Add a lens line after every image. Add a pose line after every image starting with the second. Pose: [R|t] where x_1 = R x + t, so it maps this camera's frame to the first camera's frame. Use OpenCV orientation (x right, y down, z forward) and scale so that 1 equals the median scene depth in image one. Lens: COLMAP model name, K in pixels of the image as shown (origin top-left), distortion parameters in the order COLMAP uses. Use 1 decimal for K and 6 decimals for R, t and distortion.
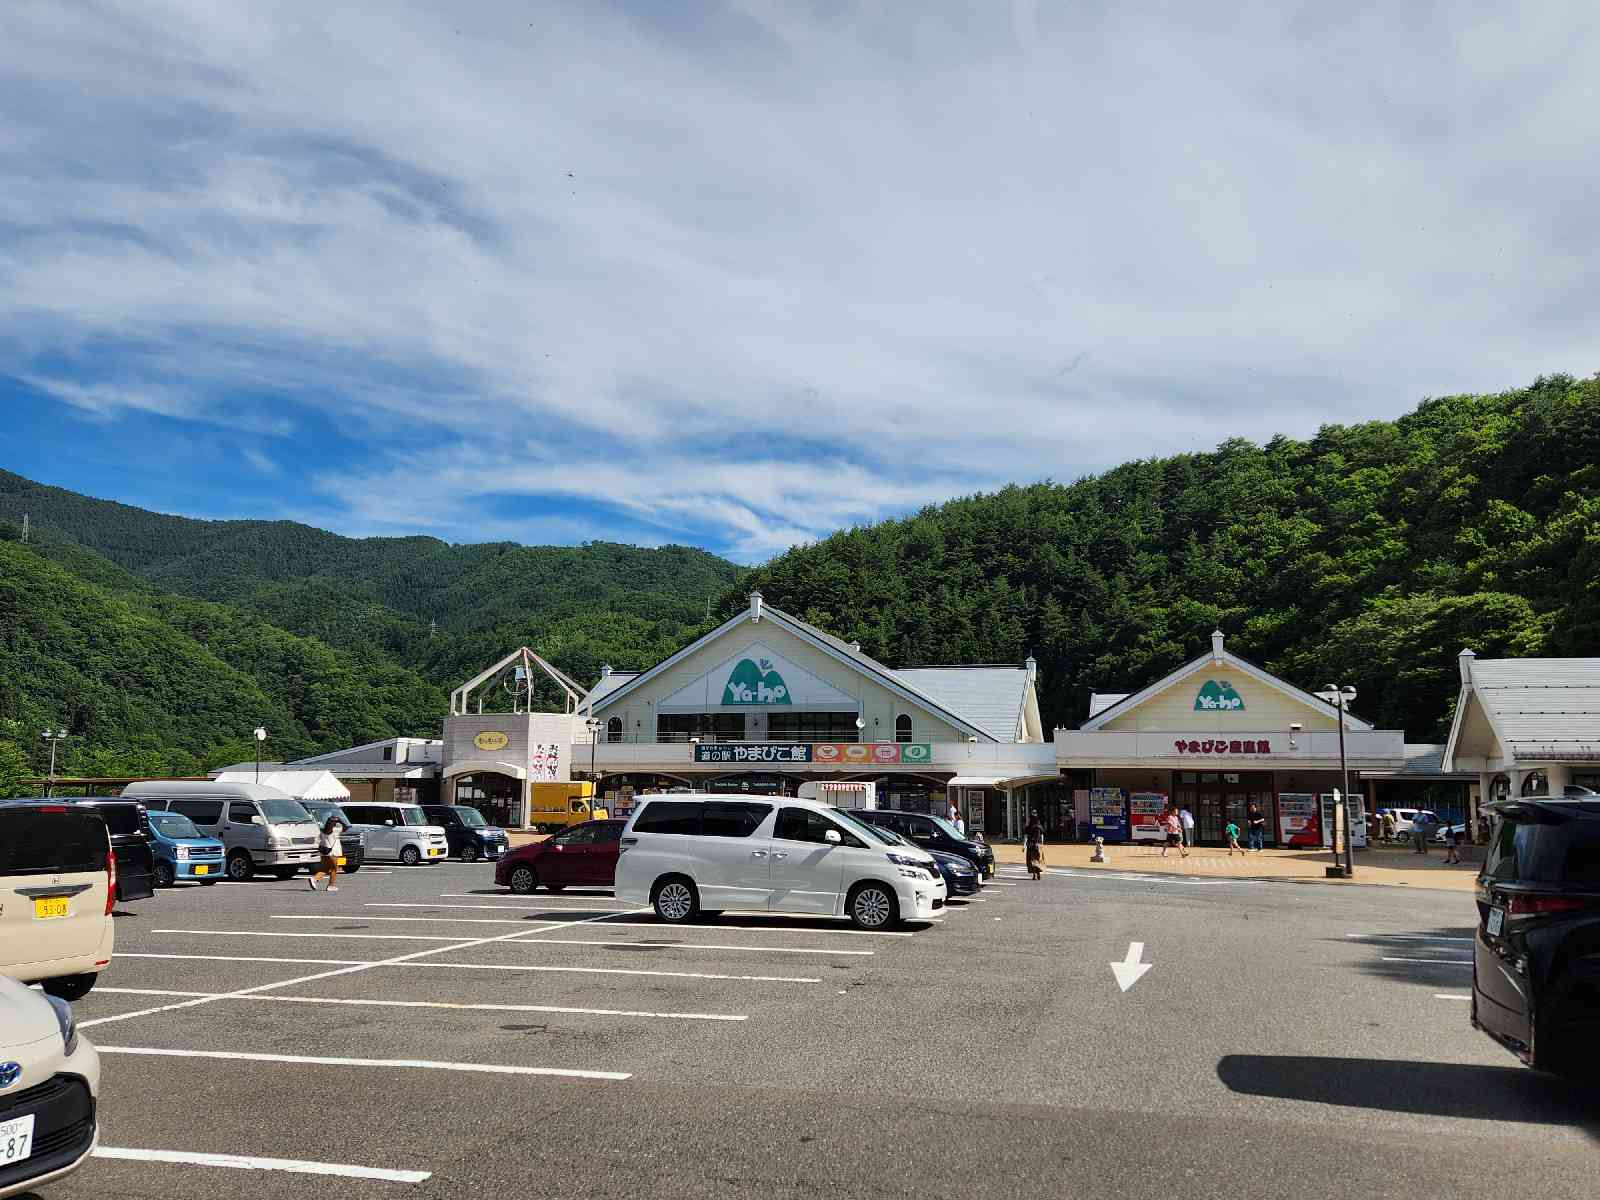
lens RADIAL K [[1317.8, 0, 785.2], [0, 1317.8, 611.2], [0, 0, 1]] dist [0.077925, 0.000124]
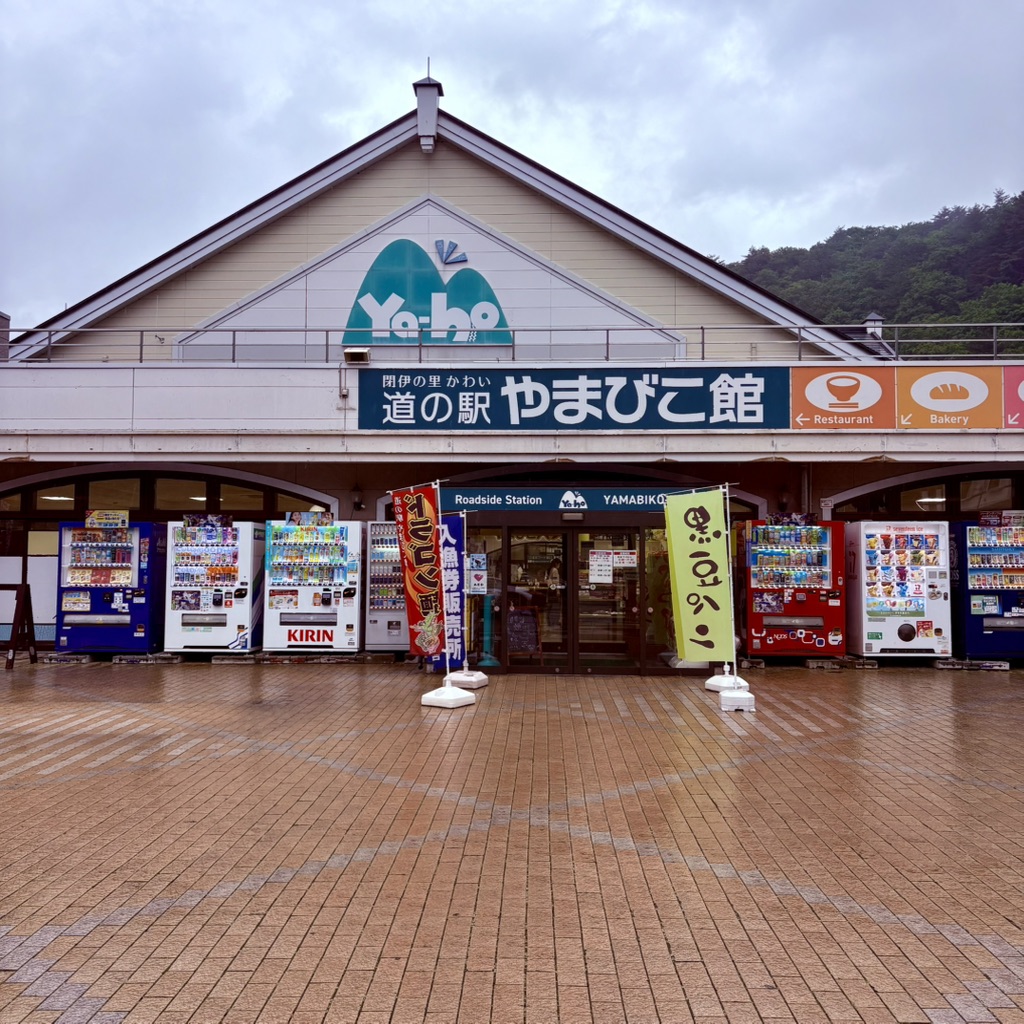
lens RADIAL K [[1026.6, 0, 497.5], [0, 1026.6, 523.9], [0, 0, 1]] dist [0.097814, 0.000000]
pose [[0.971366, 0.007374, 0.237475, -0.093698], [-0.029233, 0.995633, 0.088659, 0.115802], [-0.235785, -0.093063, 0.967339, 0.785509]]
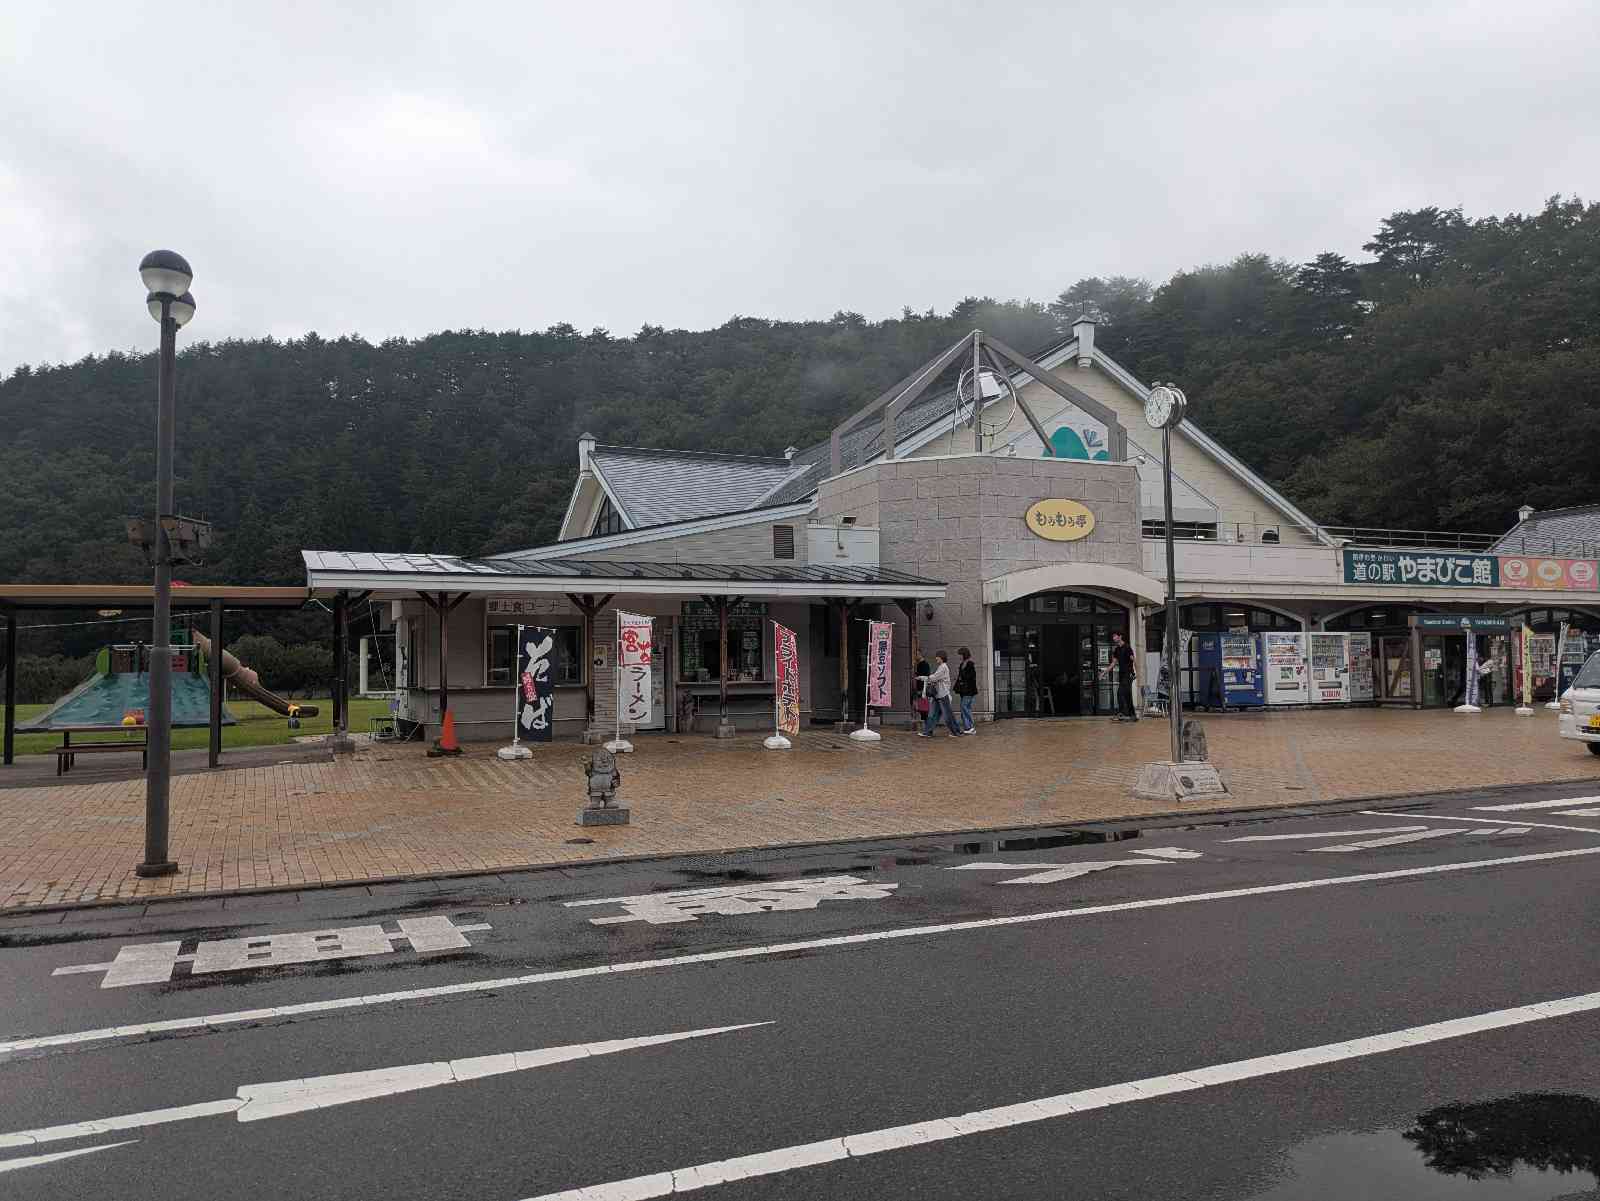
lens RADIAL K [[1193.2, 0, 791.4], [0, 1193.2, 595.4], [0, 0, 1]] dist [0.044137, -0.049542]
pose [[0.768947, 0.024135, 0.638856, -0.560871], [-0.070711, 0.996367, 0.047469, 0.113969], [-0.635389, -0.081675, 0.767860, 0.779080]]
